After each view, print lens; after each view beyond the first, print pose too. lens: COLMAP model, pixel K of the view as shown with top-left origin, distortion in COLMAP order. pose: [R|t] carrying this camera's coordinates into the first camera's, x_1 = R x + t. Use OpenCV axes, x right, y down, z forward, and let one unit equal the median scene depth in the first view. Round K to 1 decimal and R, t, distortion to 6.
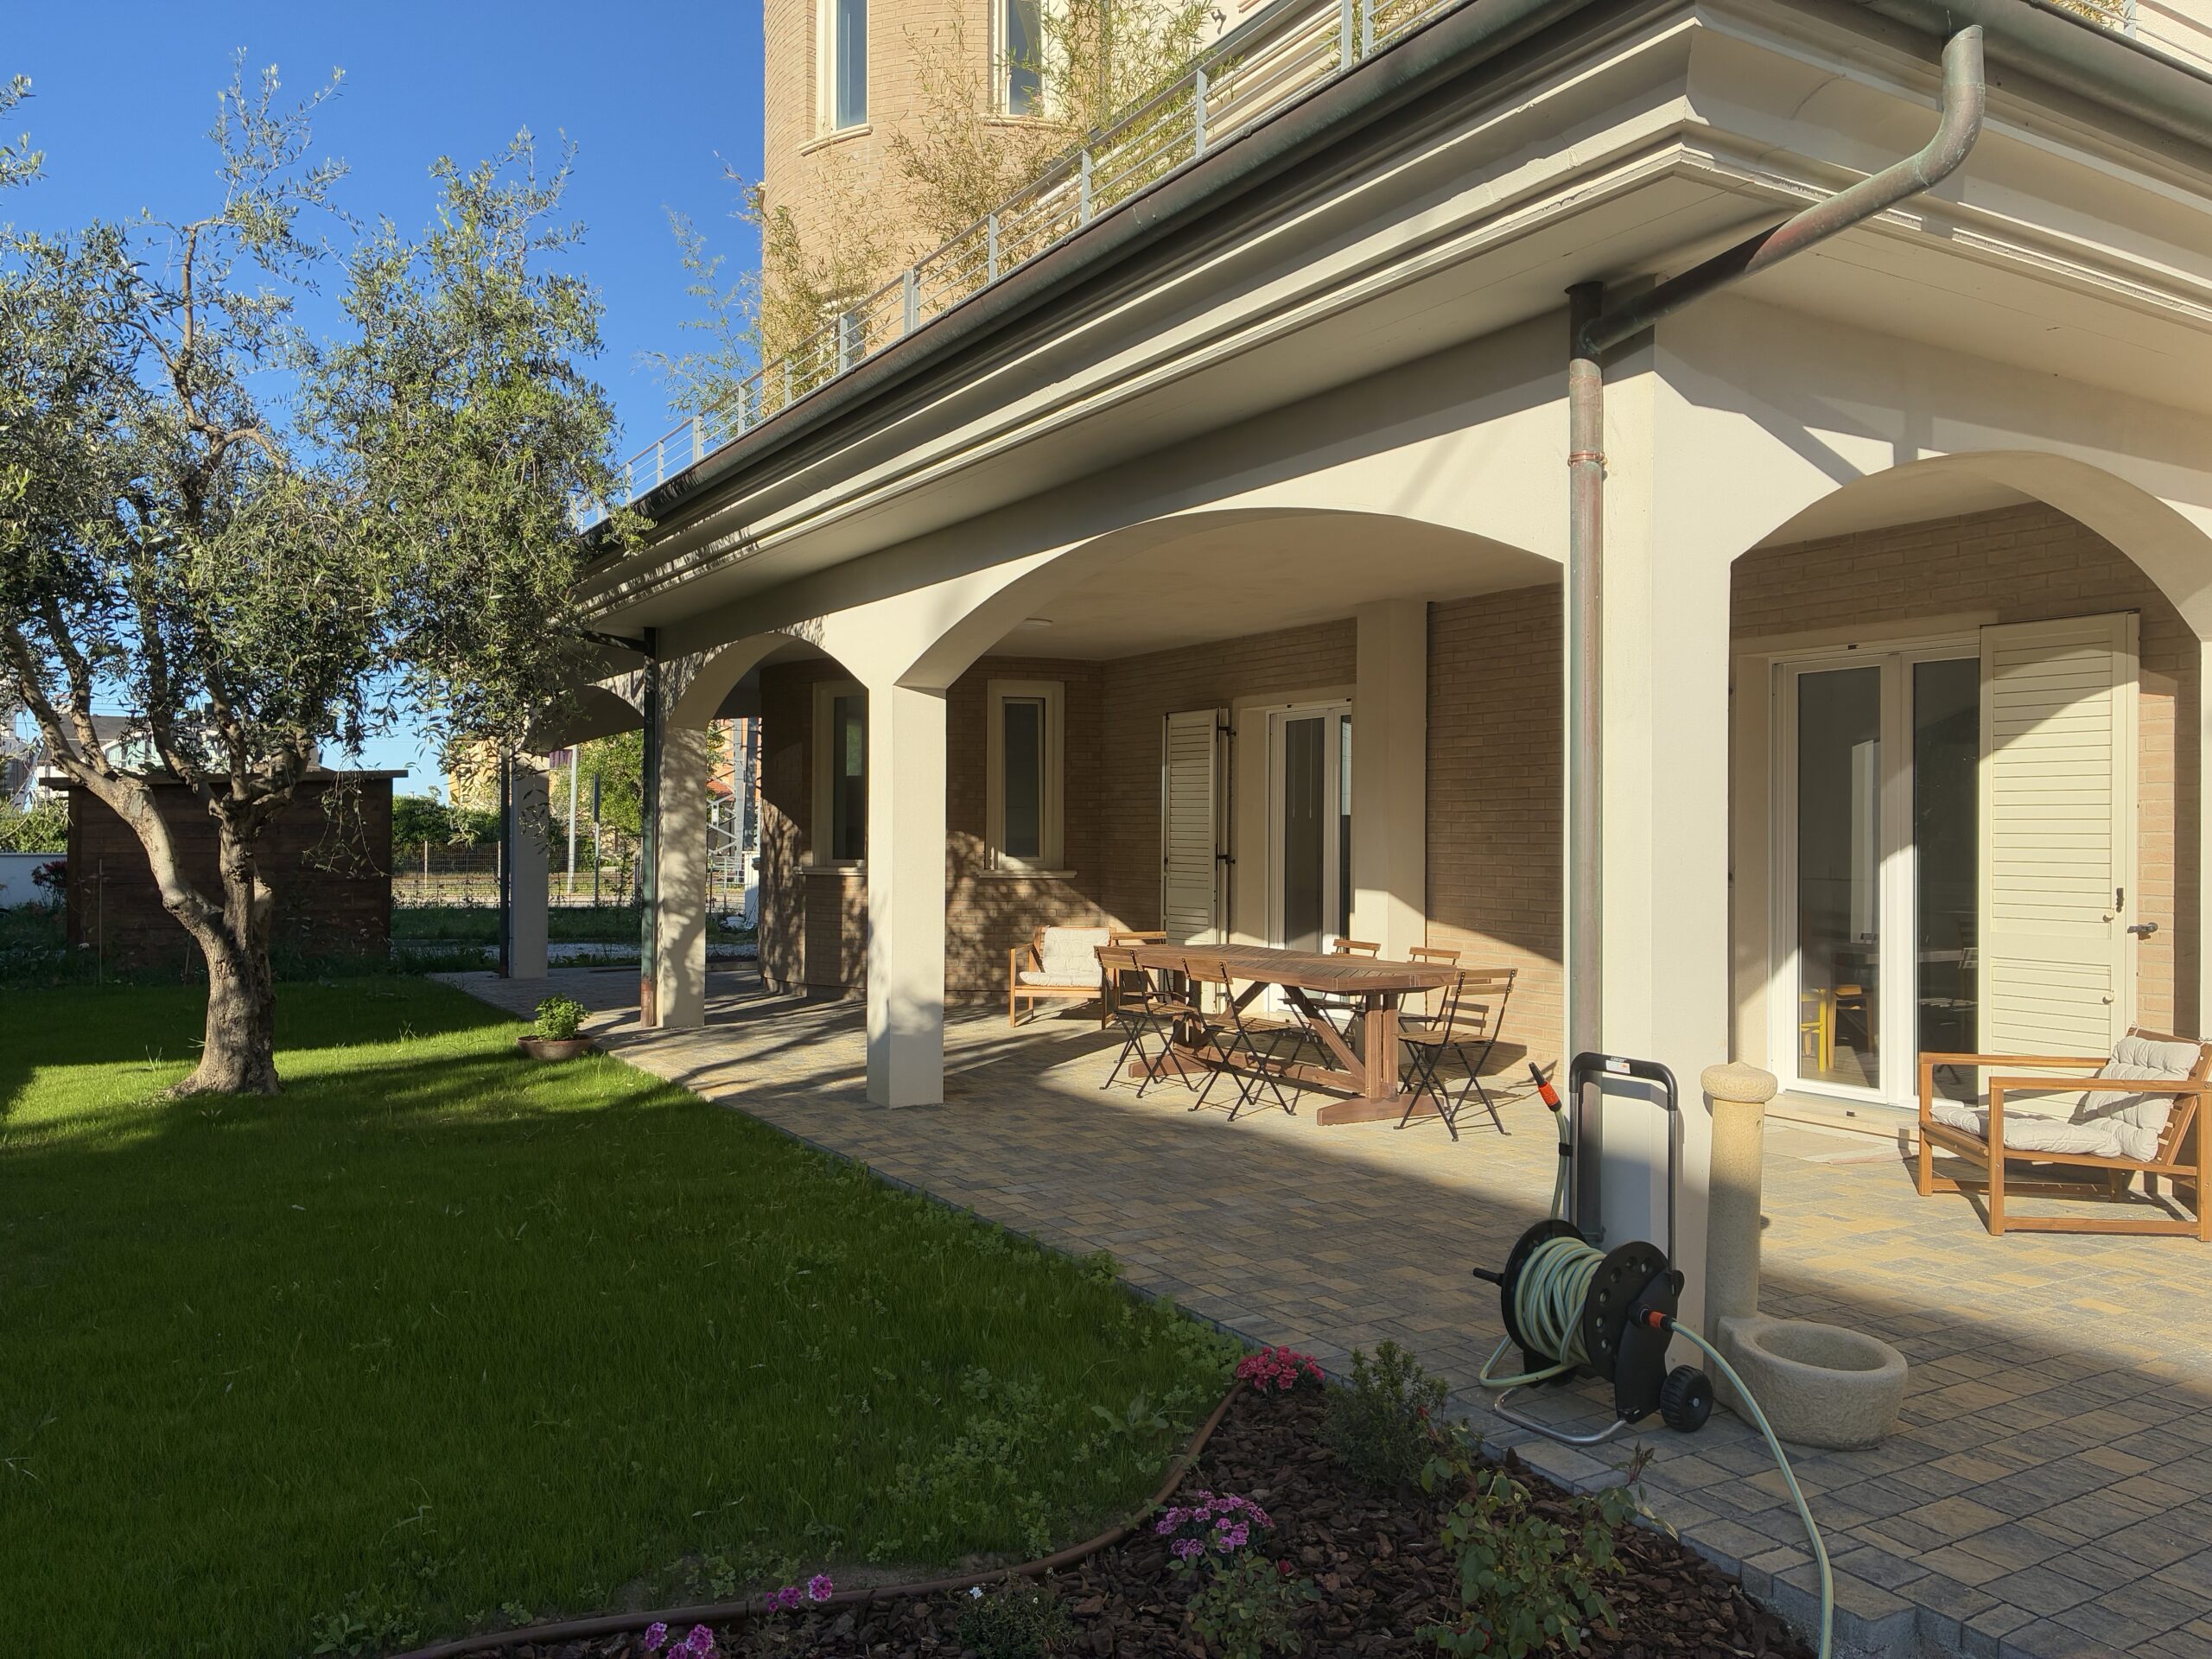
lens RADIAL K [[1674.8, 0, 1105.1], [0, 1674.8, 829.7], [0, 0, 1]] dist [-0.001969, -0.044921]
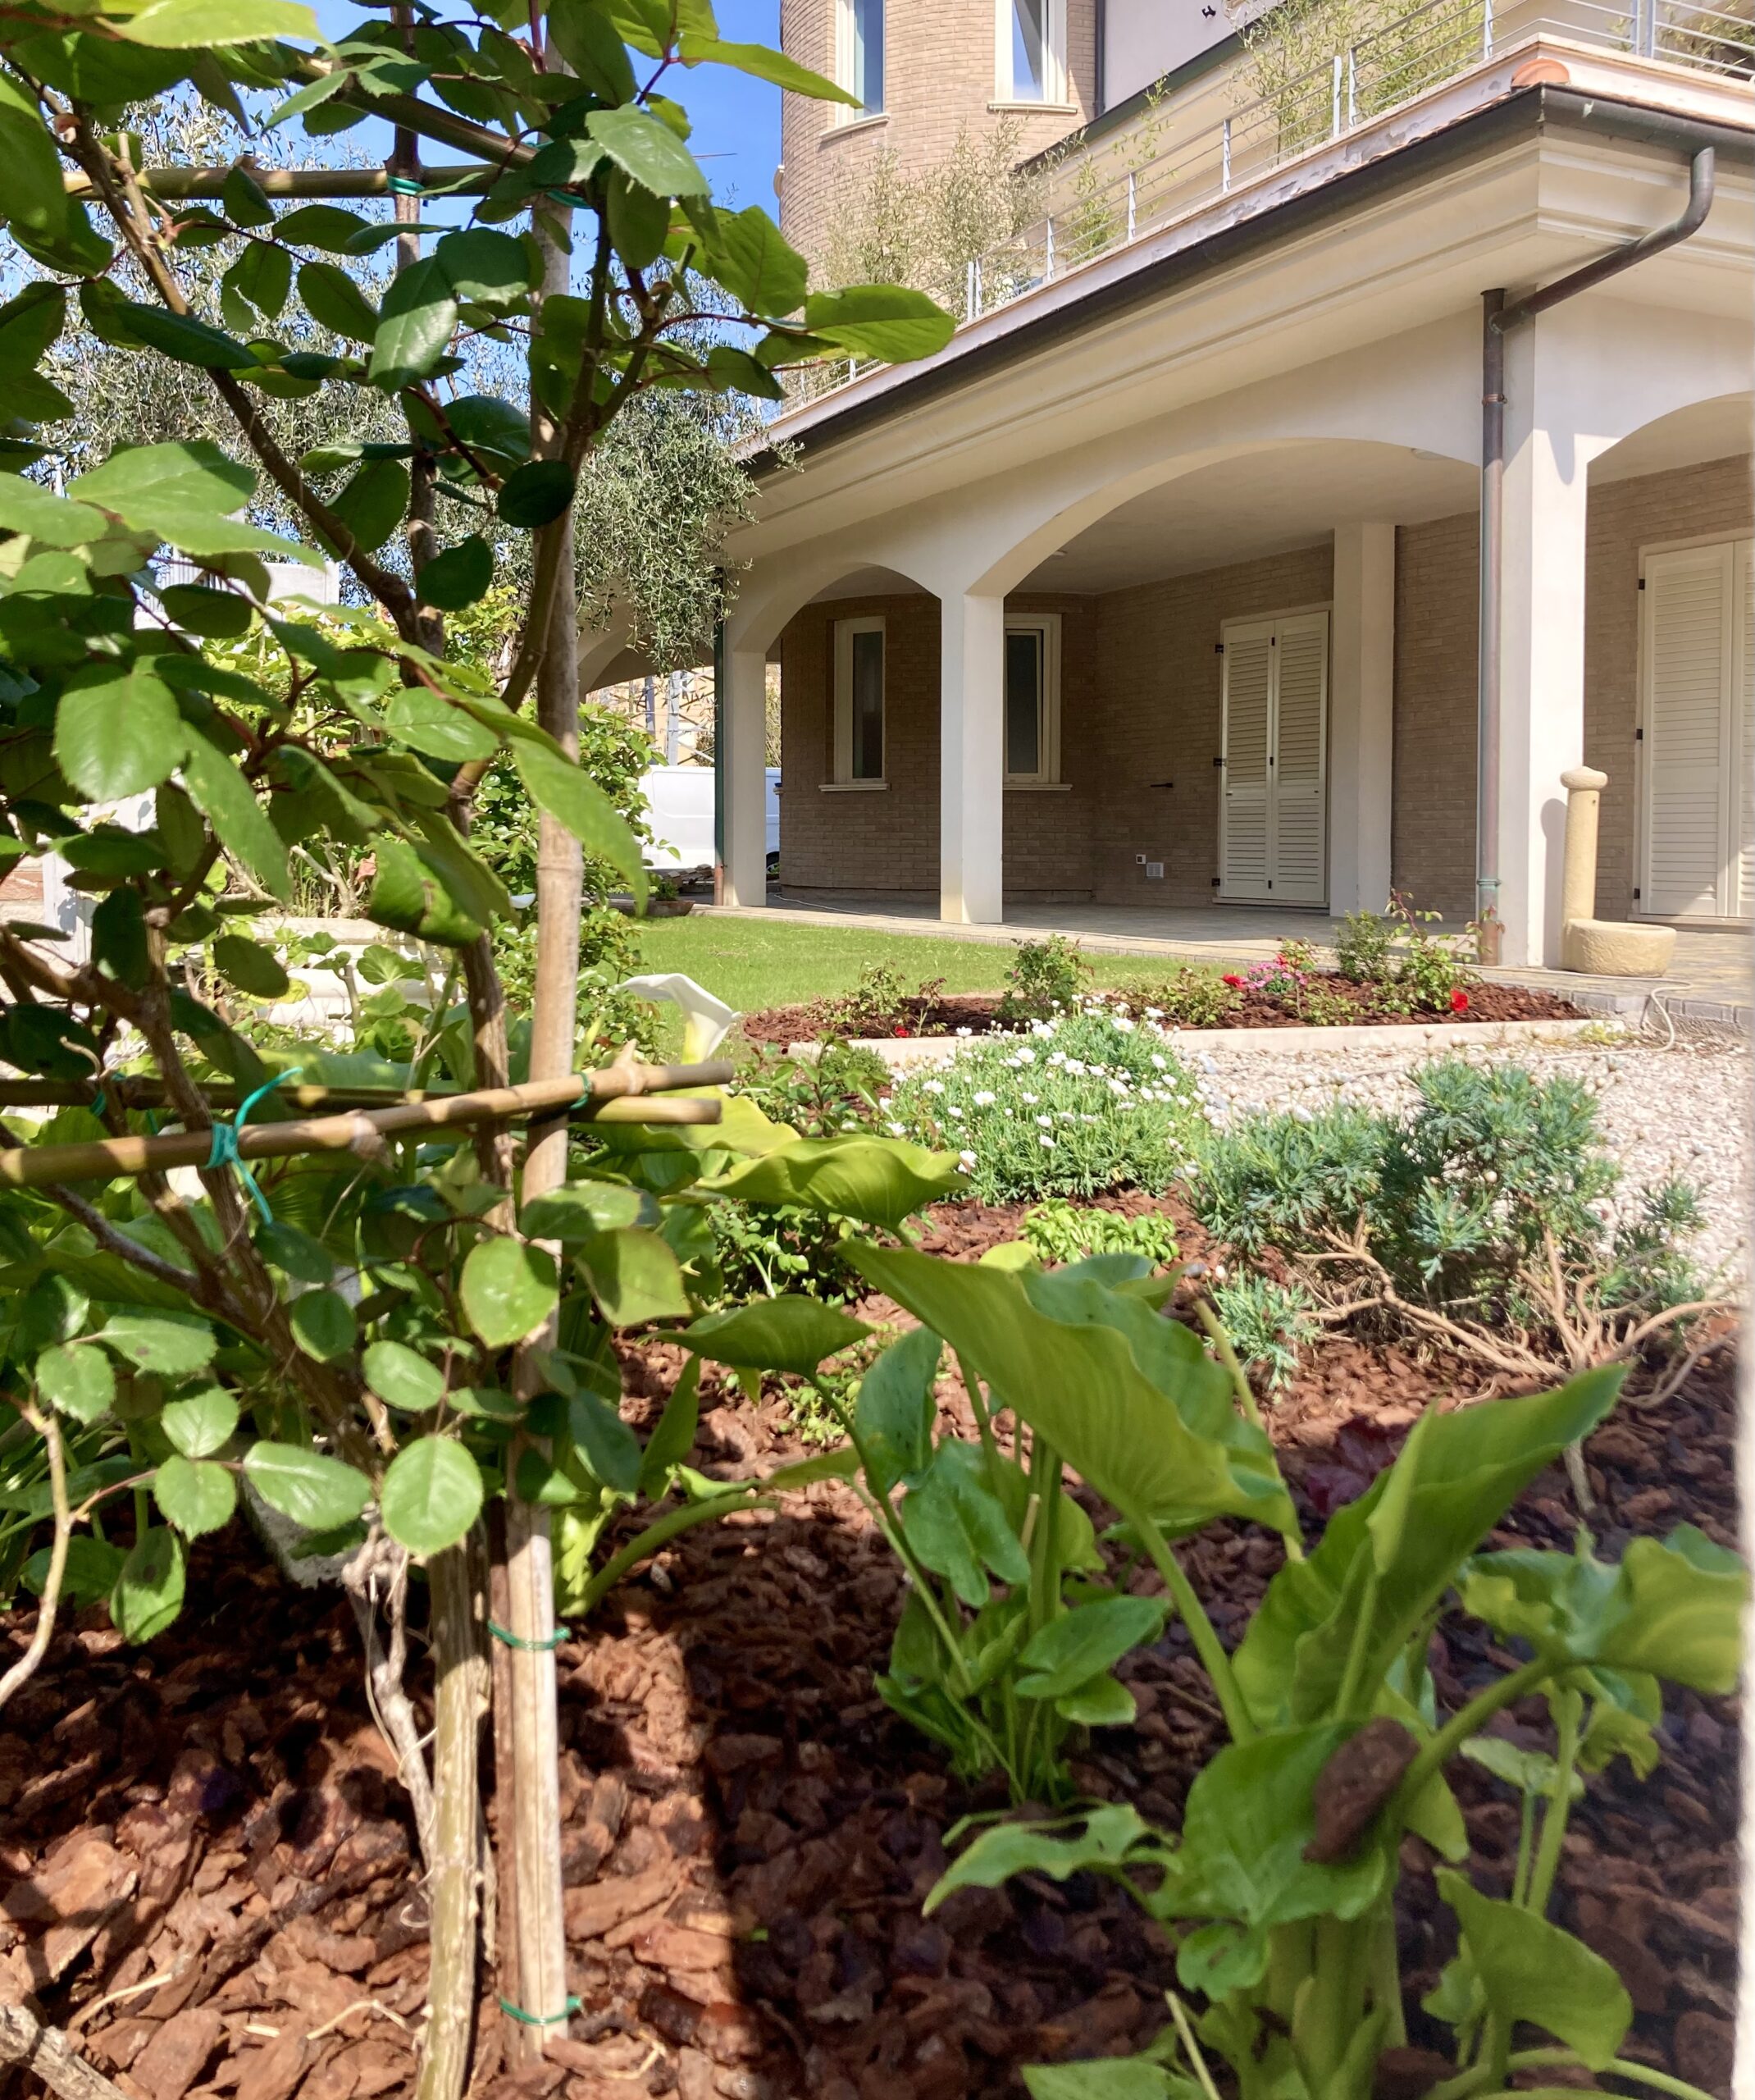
lens RADIAL K [[1952.3, 0, 875.5], [0, 1952.3, 1043.9], [0, 0, 1]] dist [-0.067724, 0.000000]
pose [[0.997023, -0.014897, -0.075648, -0.094667], [0.022567, 0.994573, 0.101566, 0.104578], [0.073724, -0.102971, 0.991948, -0.526651]]
